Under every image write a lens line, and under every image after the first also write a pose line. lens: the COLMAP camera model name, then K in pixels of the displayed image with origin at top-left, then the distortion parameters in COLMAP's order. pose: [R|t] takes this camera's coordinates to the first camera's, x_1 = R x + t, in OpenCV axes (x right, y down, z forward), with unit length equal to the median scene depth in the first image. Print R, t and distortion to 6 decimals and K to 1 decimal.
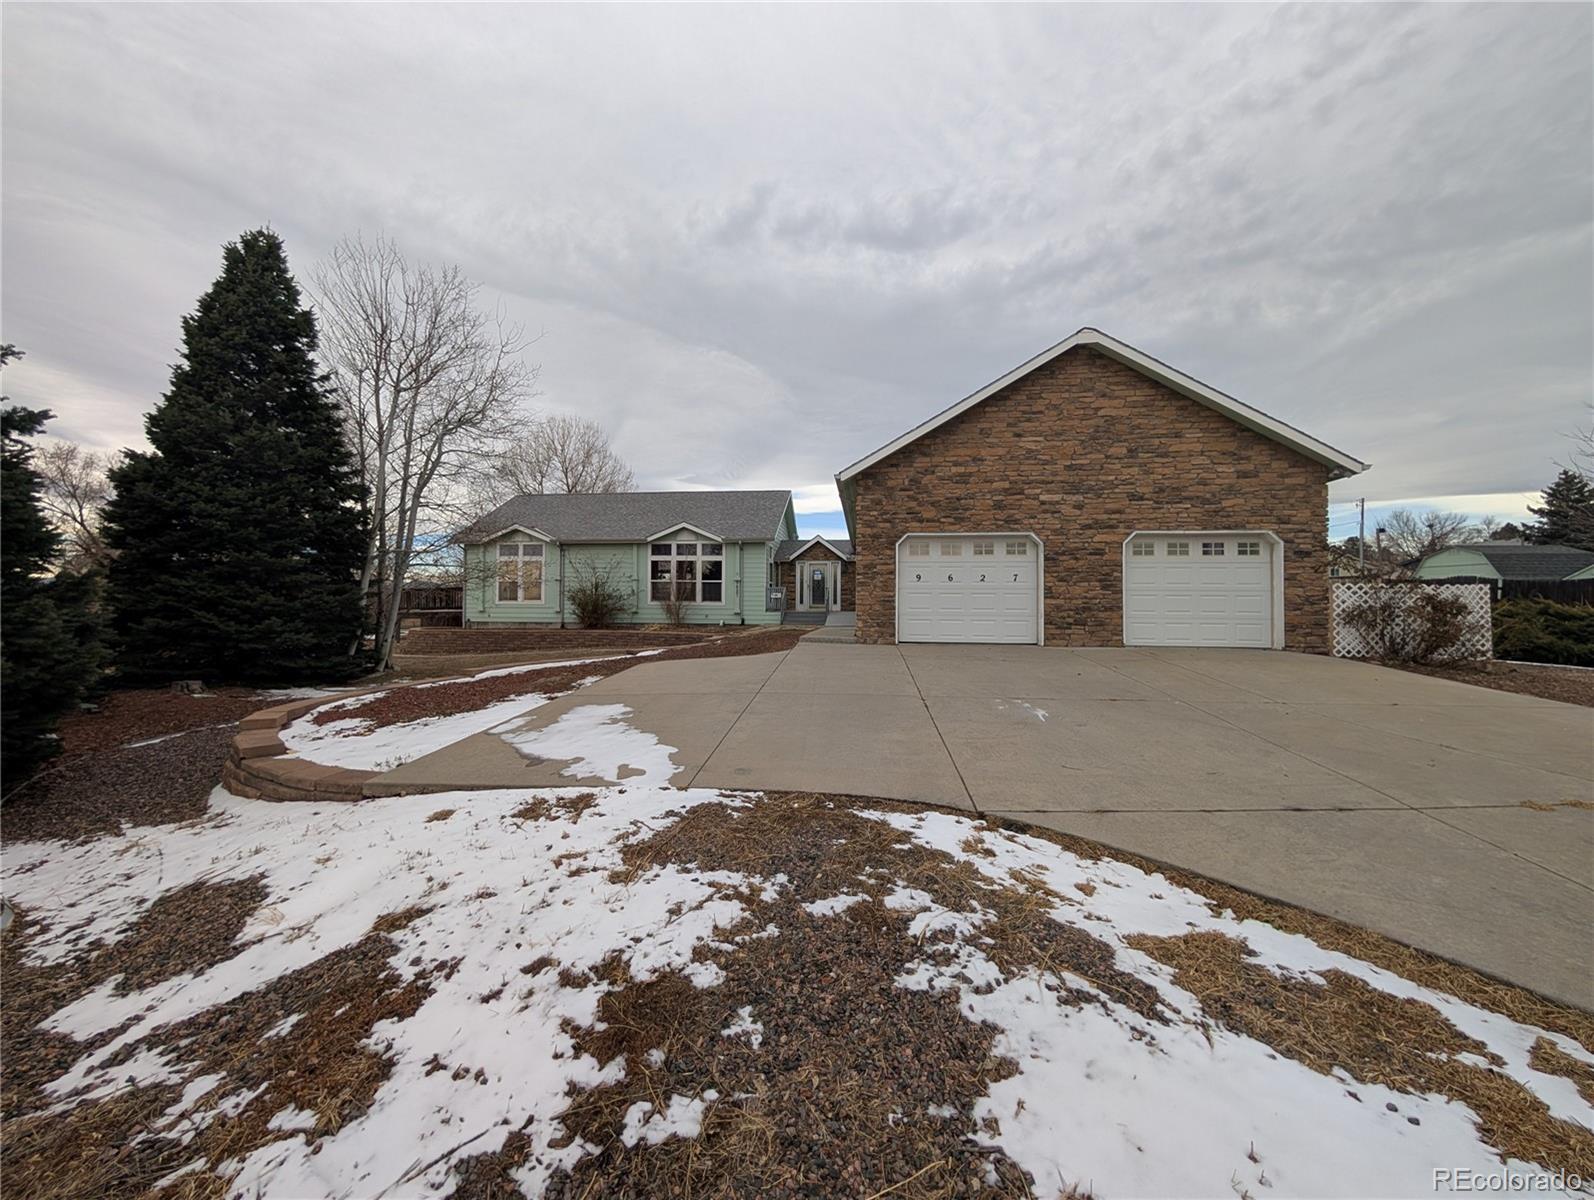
lens RADIAL K [[606.2, 0, 779.6], [0, 606.2, 594.6], [0, 0, 1]] dist [-0.001152, 0.000164]
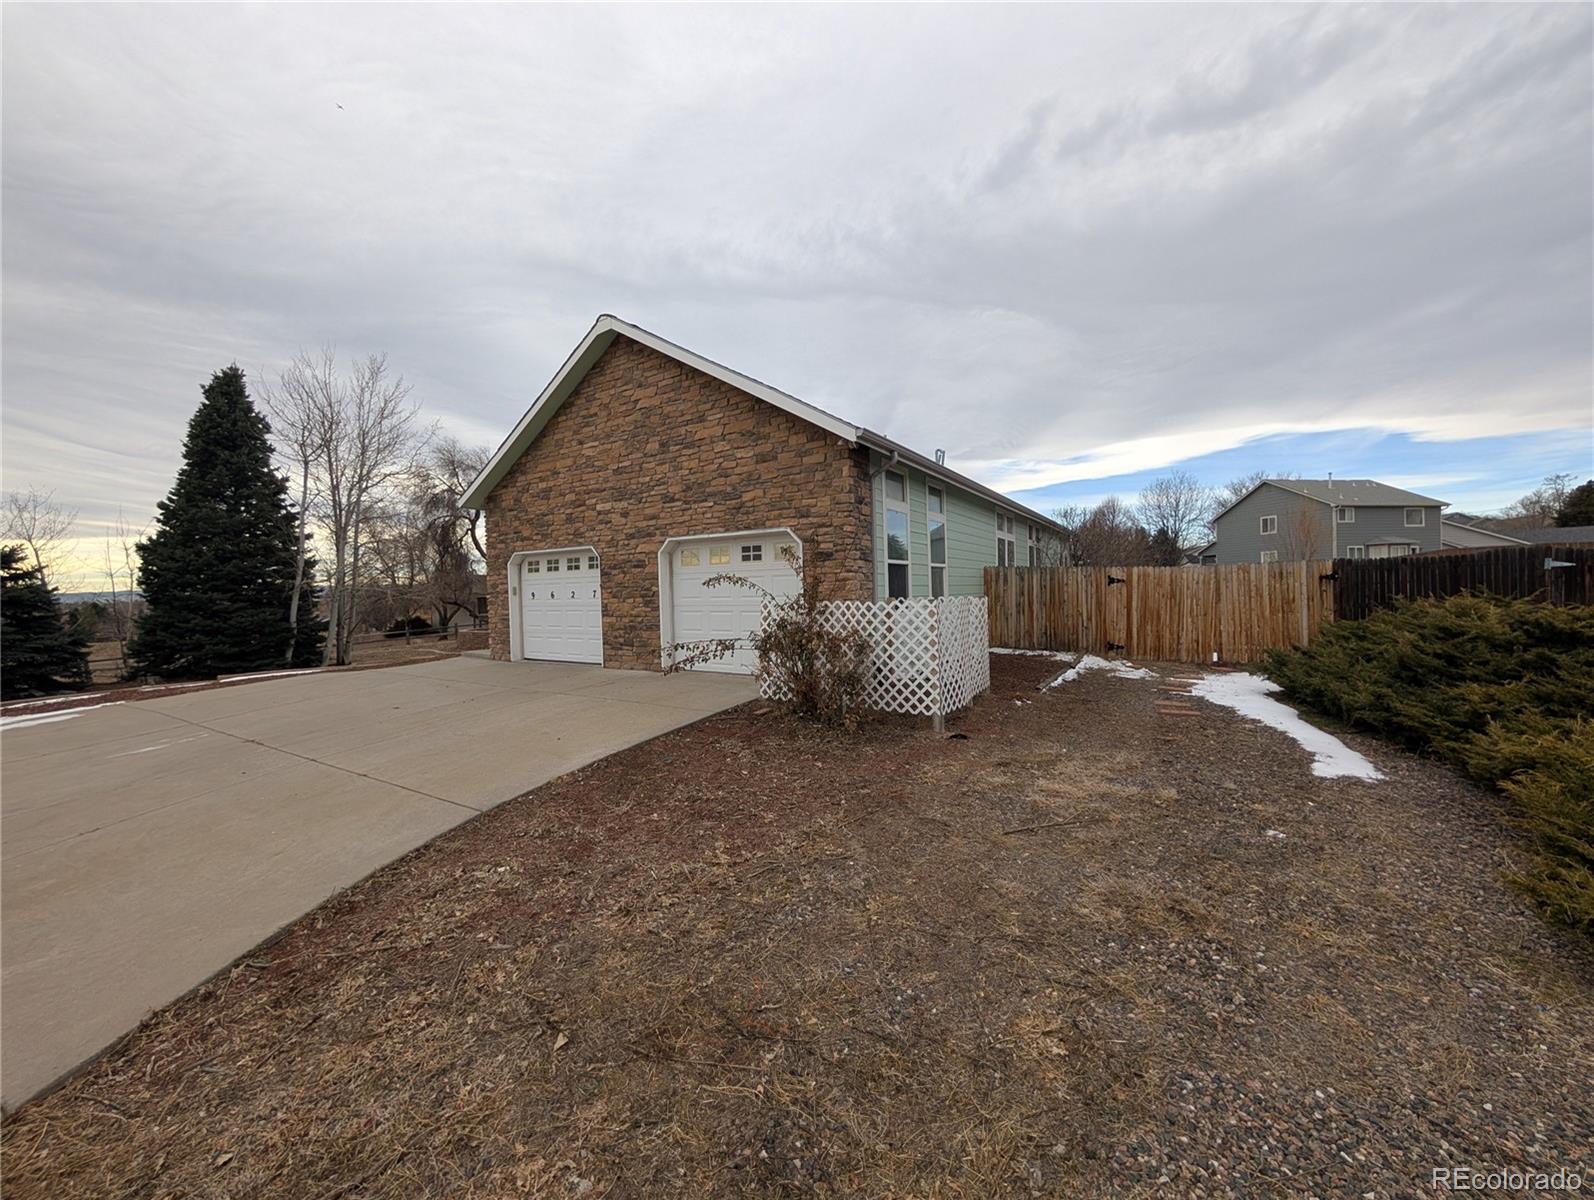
lens RADIAL K [[606.2, 0, 780.5], [0, 606.2, 611.4], [0, 0, 1]] dist [-0.001152, 0.000164]
pose [[0.895369, -0.013322, -0.445126, 1.095160], [0.038628, 0.998108, 0.047828, -0.034693], [0.443647, -0.060018, 0.894190, 0.282647]]
